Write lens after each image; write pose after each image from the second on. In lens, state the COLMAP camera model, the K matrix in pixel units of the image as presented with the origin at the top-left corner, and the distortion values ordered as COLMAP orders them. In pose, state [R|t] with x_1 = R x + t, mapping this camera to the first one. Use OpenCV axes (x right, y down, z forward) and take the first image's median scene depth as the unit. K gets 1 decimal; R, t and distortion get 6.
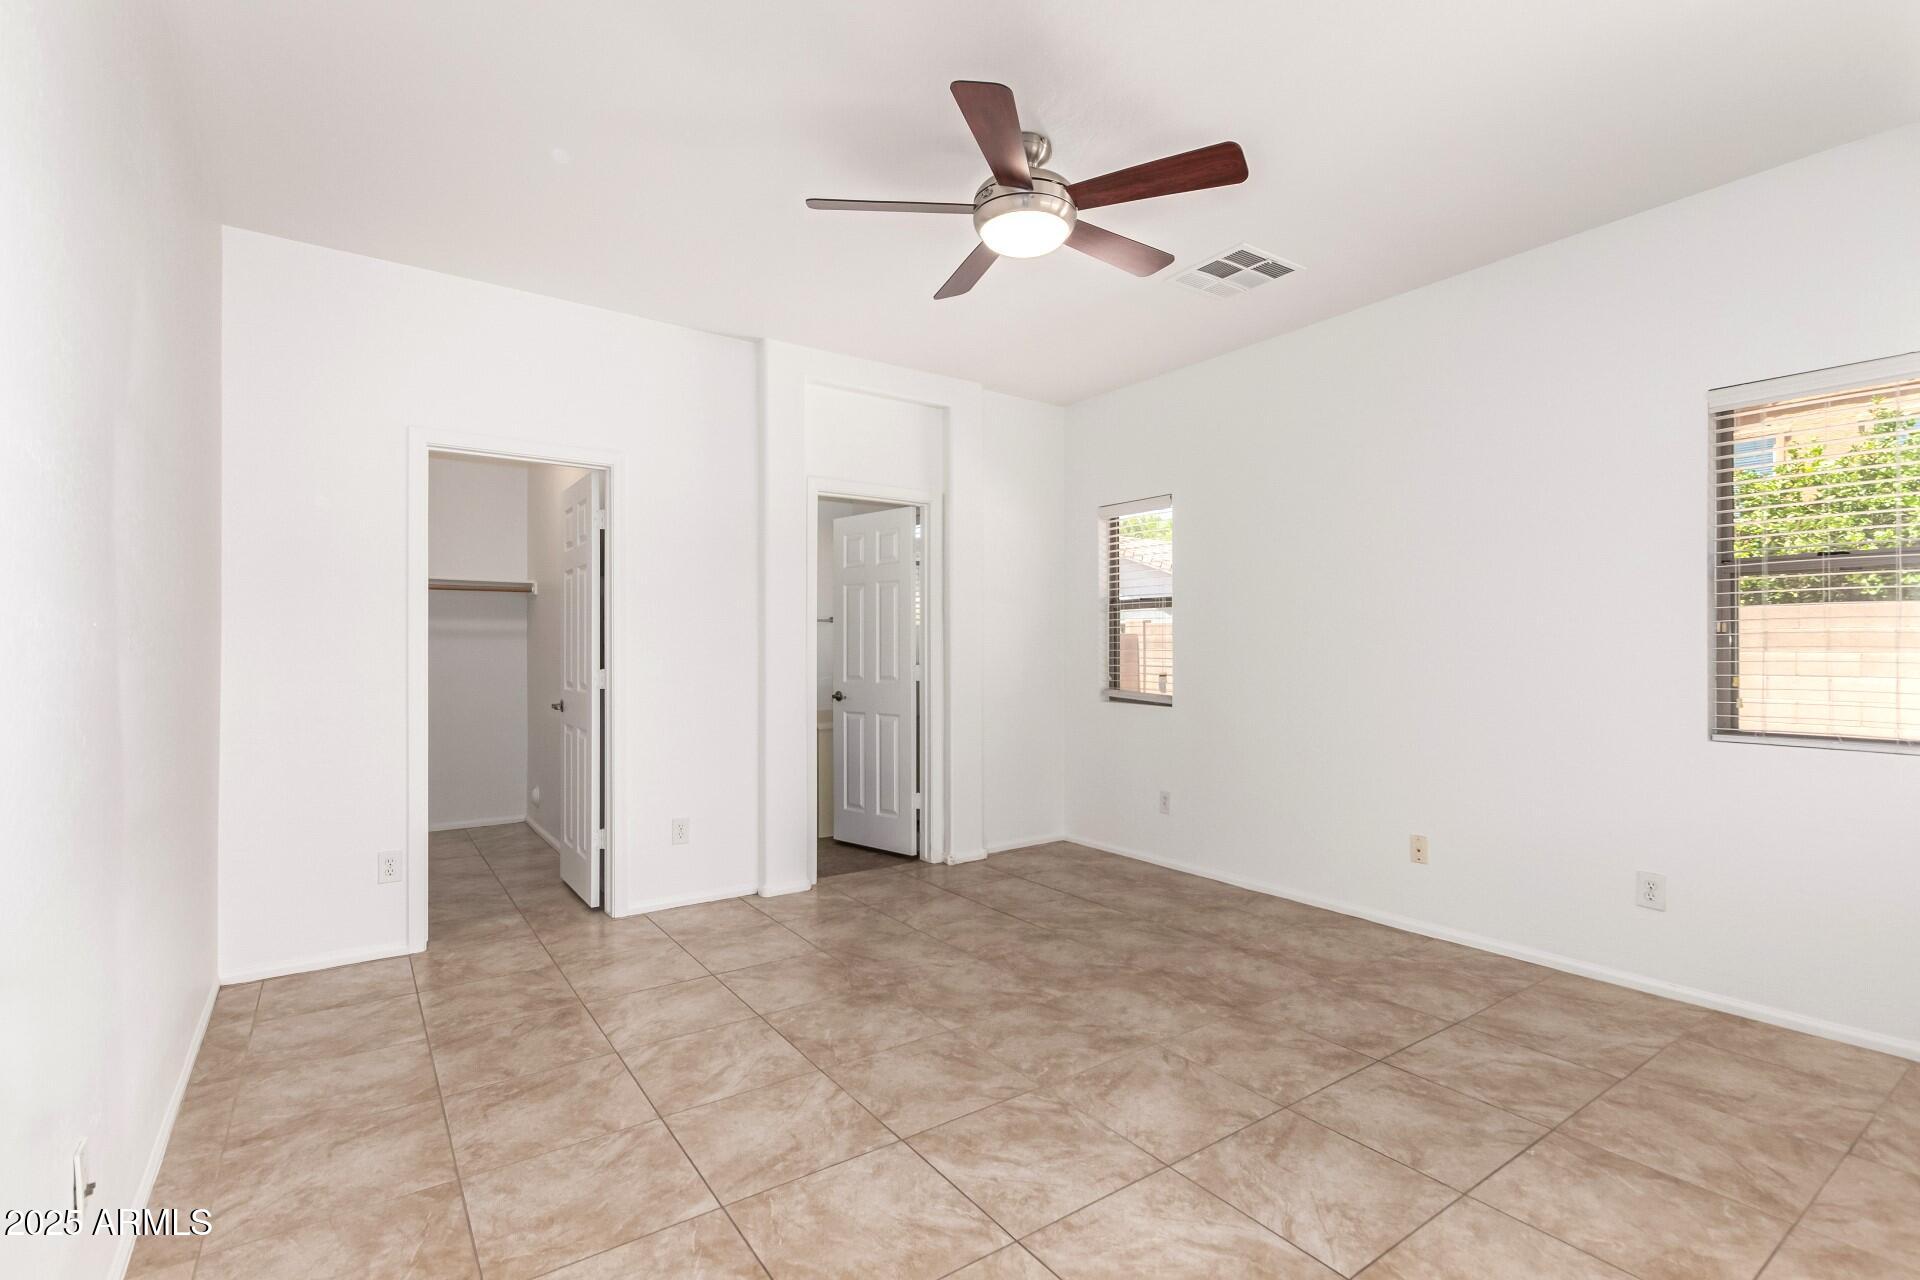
lens RADIAL K [[877.4, 0, 963.1], [0, 877.4, 648.1], [0, 0, 1]] dist [0.010769, -0.004128]
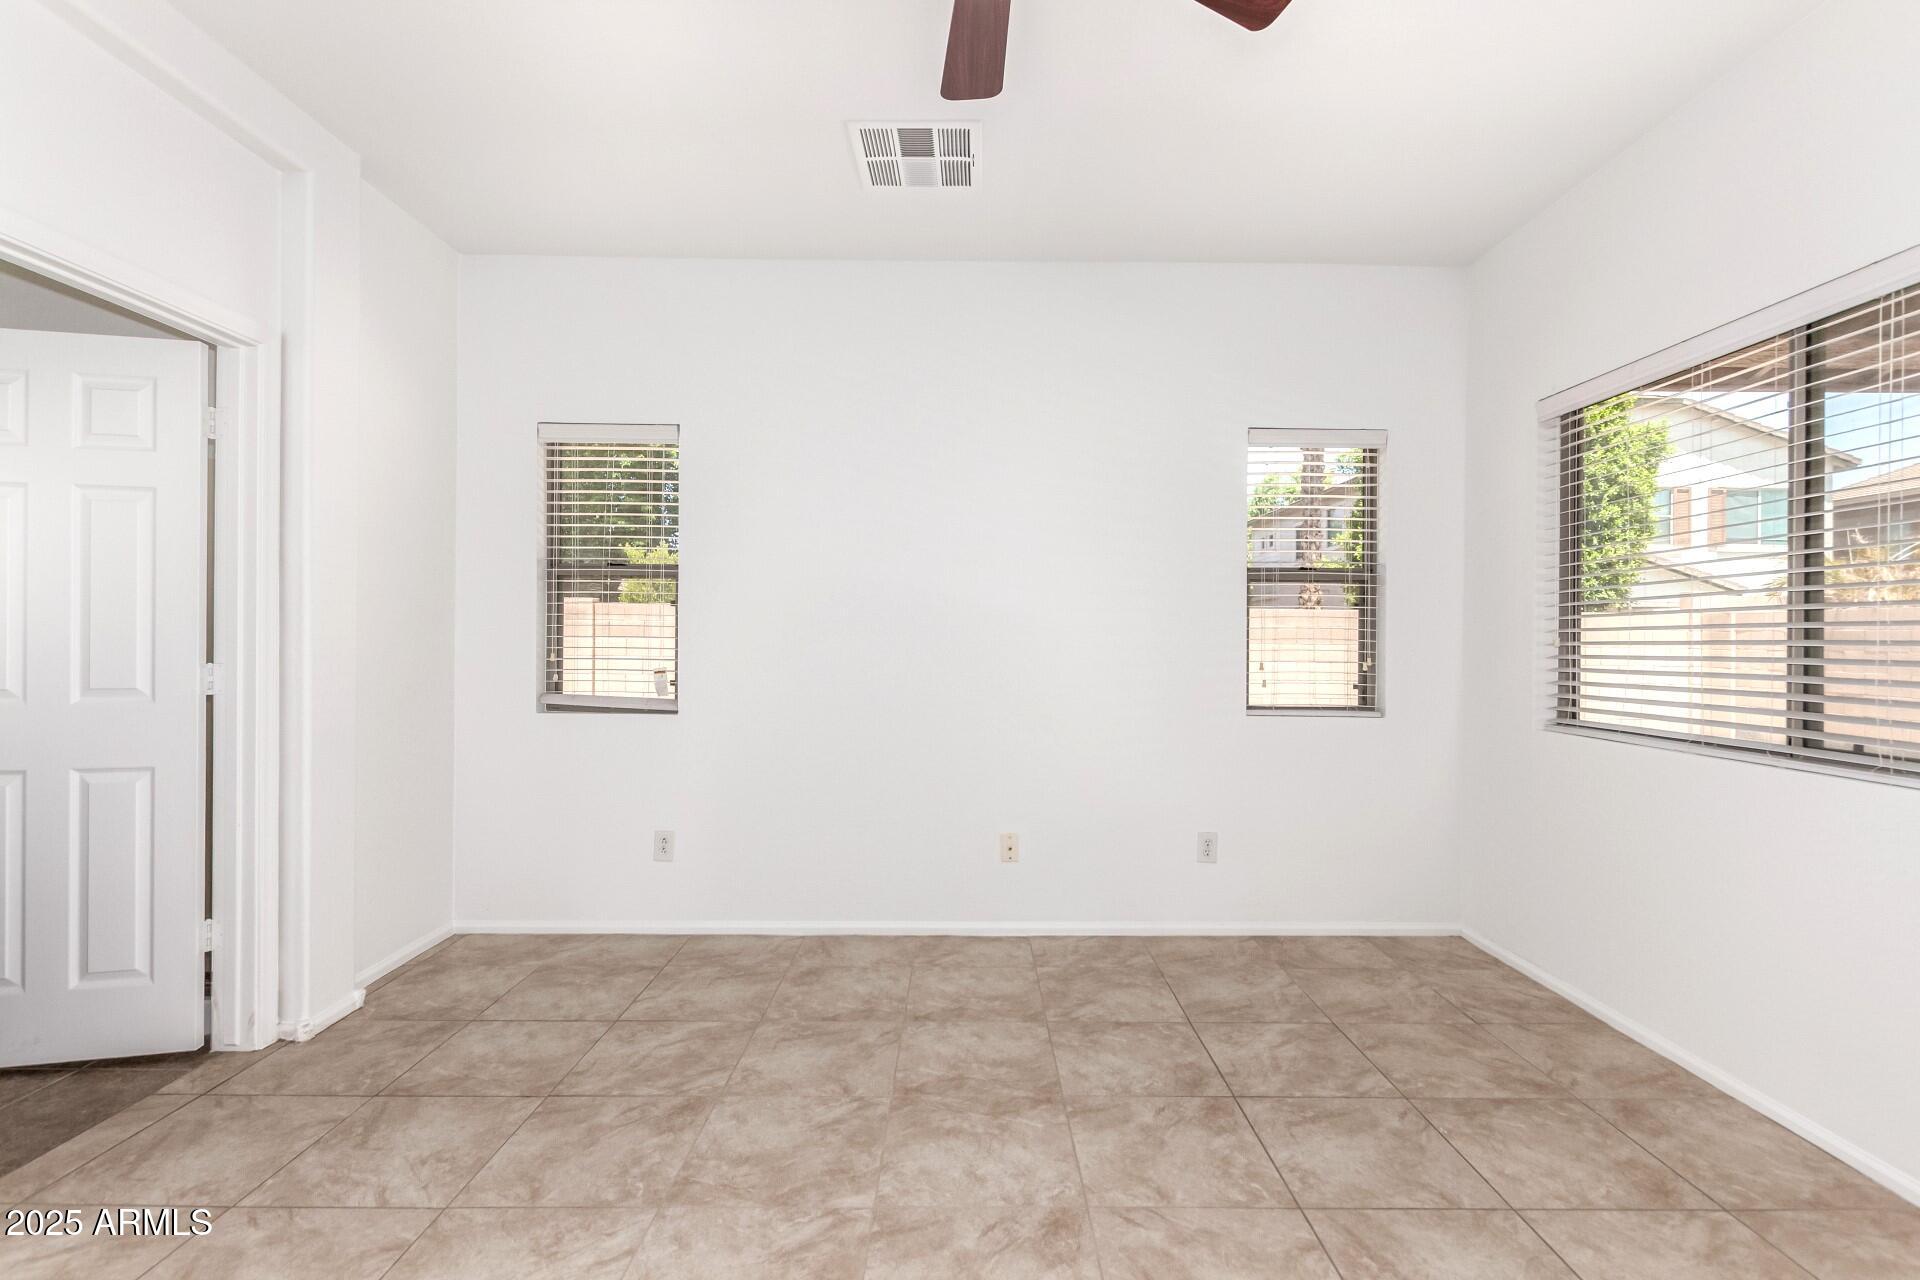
lens RADIAL K [[877.4, 0, 963.3], [0, 877.4, 636.7], [0, 0, 1]] dist [0.010769, -0.004128]
pose [[0.575468, 0.009696, 0.817767, -0.328360], [-0.008517, 0.999947, -0.005862, 0.006455], [-0.817780, -0.003592, 0.575520, 0.552573]]
